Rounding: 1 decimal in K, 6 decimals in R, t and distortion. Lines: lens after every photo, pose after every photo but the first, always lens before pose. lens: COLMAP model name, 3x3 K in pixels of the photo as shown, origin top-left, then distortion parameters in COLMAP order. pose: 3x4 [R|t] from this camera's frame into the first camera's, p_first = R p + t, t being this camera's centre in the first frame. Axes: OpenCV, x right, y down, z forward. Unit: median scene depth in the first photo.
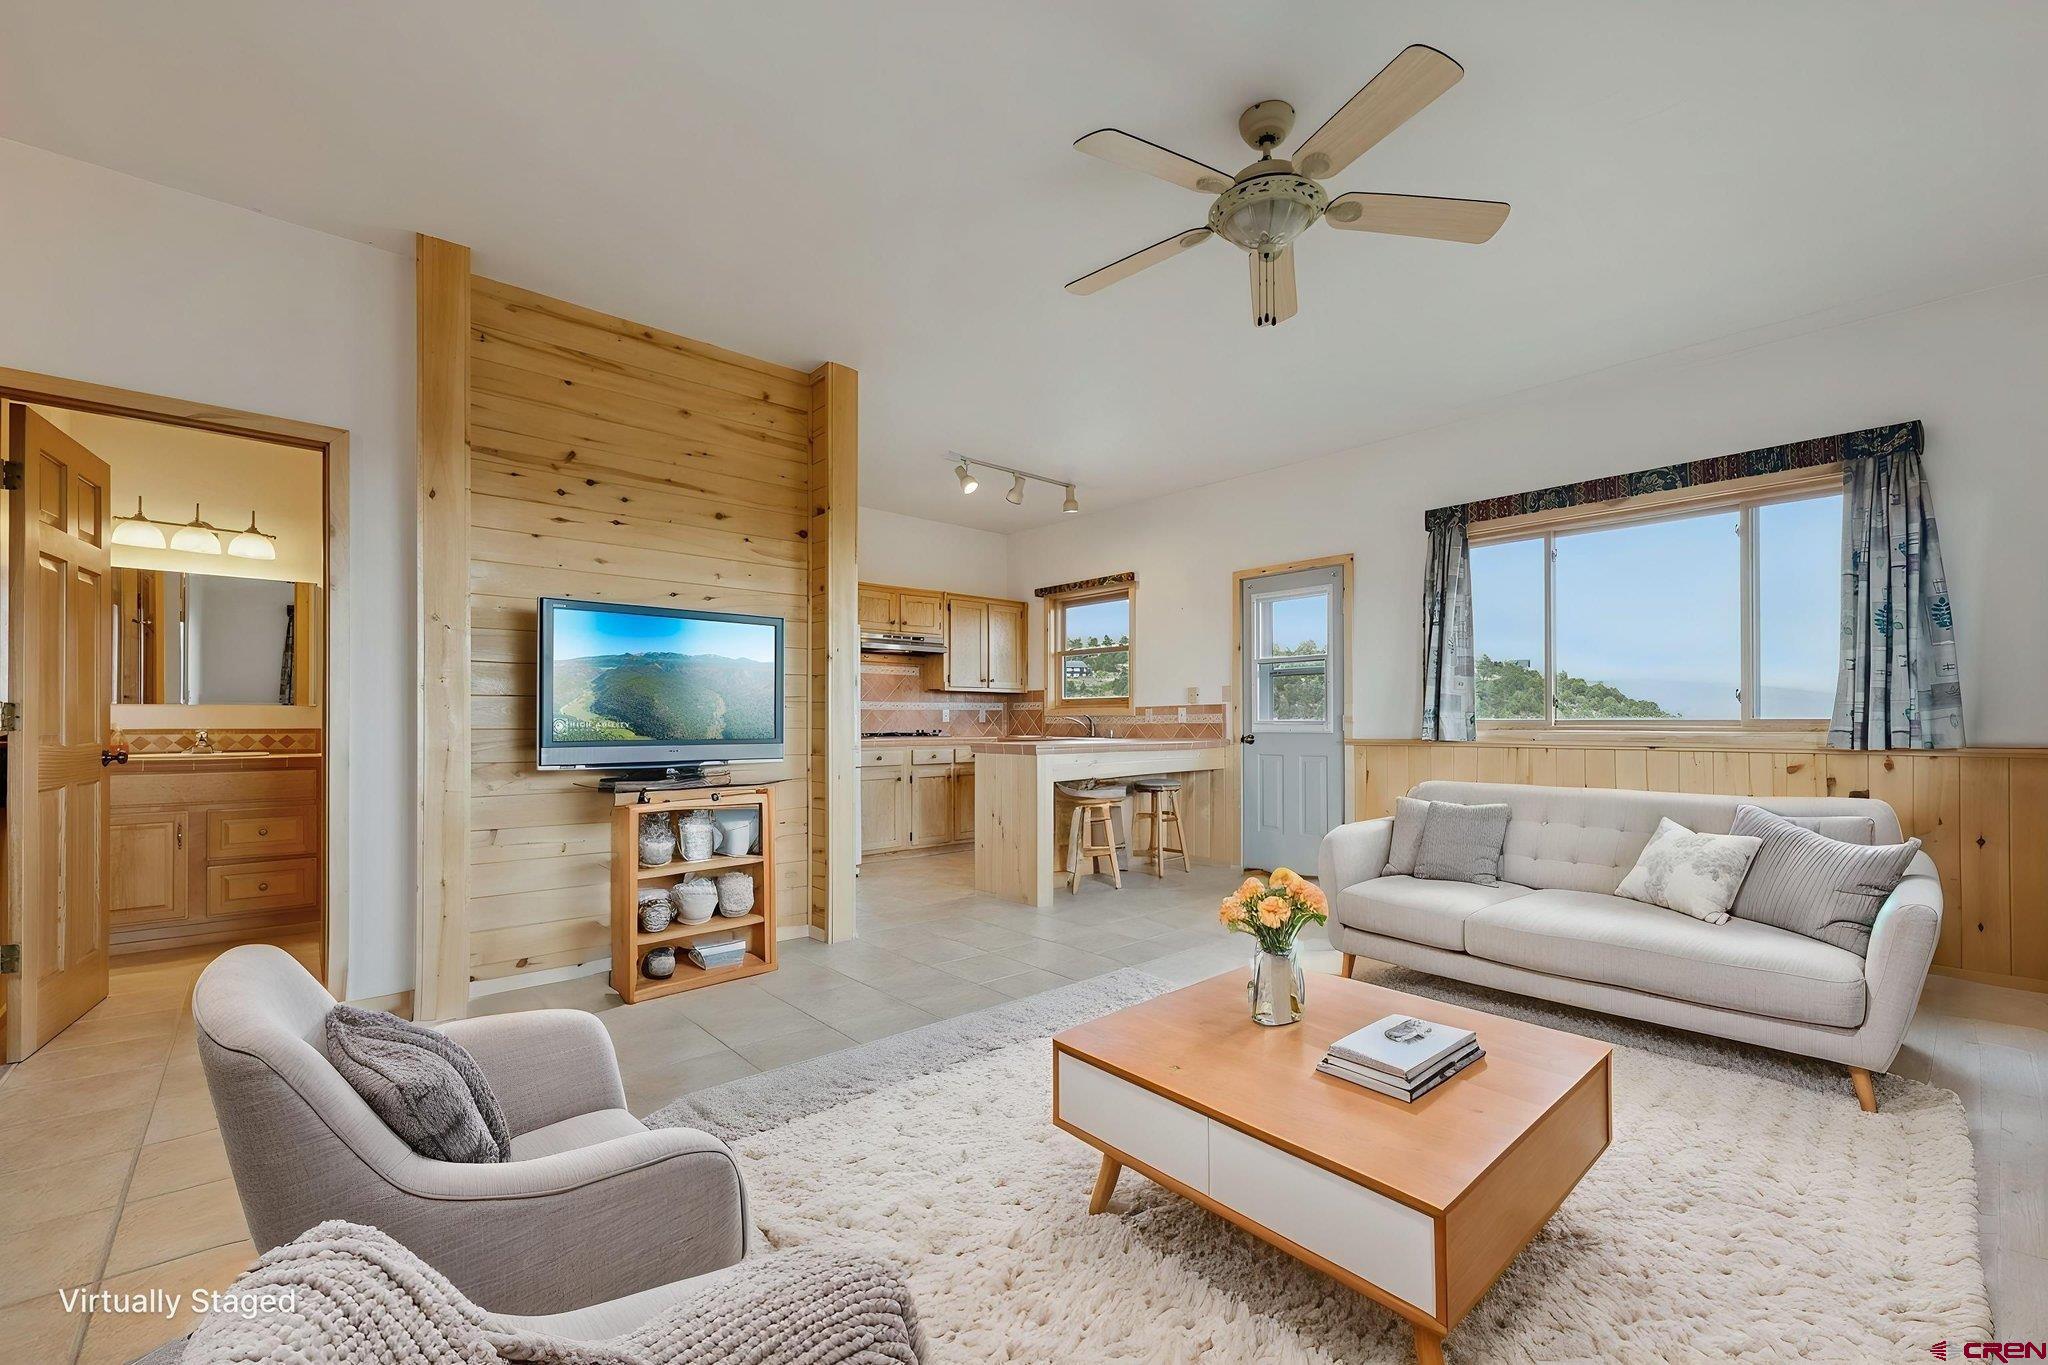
lens RADIAL K [[838.3, 0, 1024.0], [0, 838.3, 712.8], [0, 0, 1]] dist [-0.000412, -0.000107]
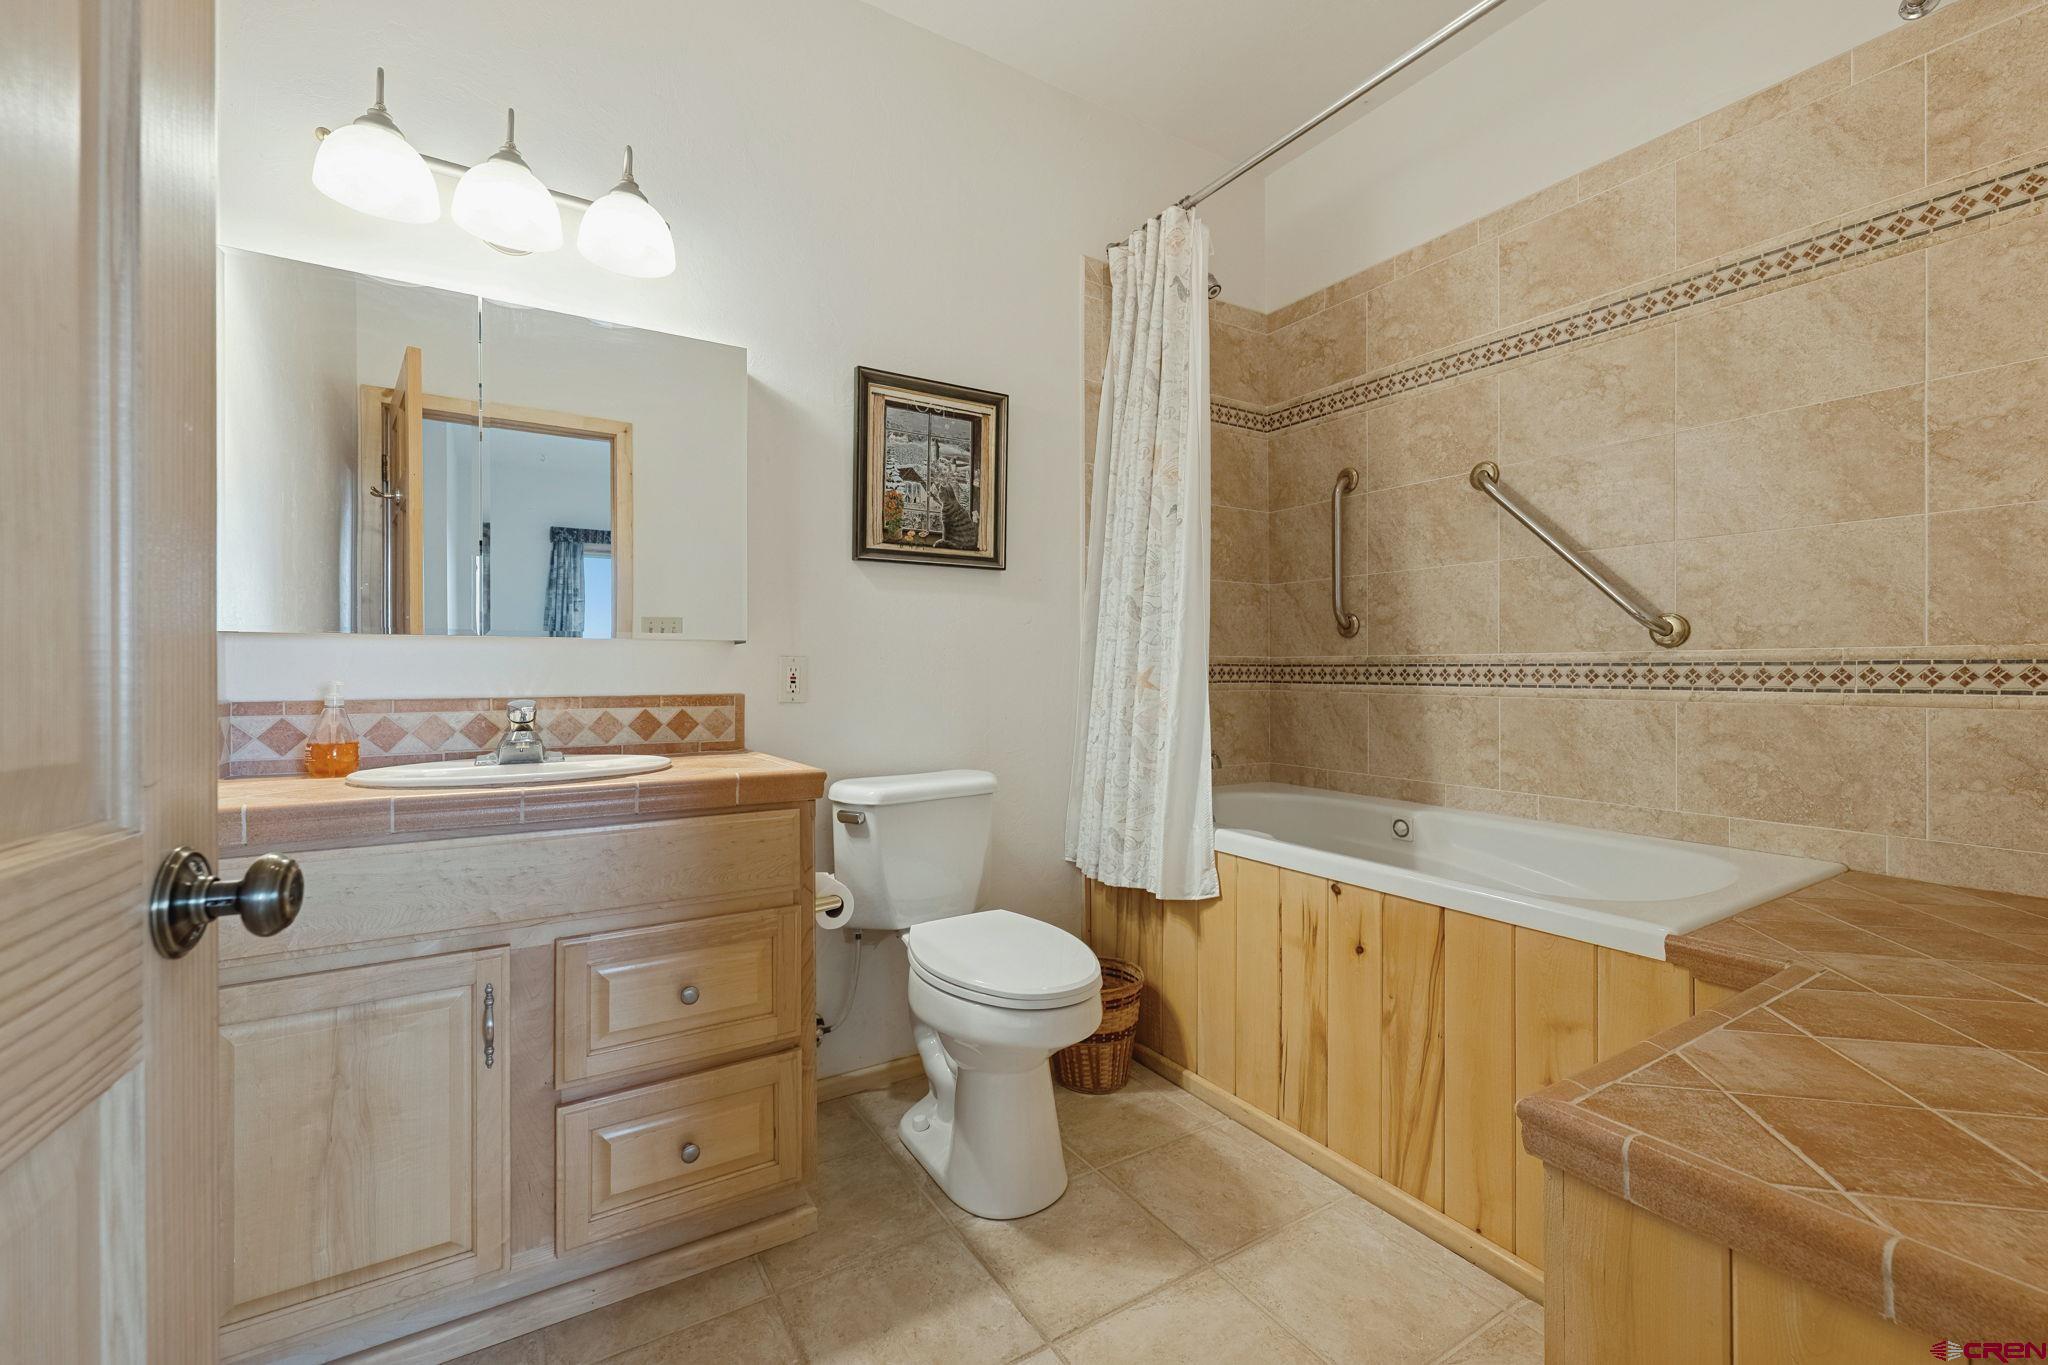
lens RADIAL K [[844.5, 0, 1005.0], [0, 844.5, 678.4], [0, 0, 1]] dist [-0.000106, 0.000065]
pose [[0.983295, -0.004292, -0.181966, -0.711613], [0.006121, 0.999936, 0.009493, 0.008812], [0.181914, -0.010448, 0.983259, 0.678577]]
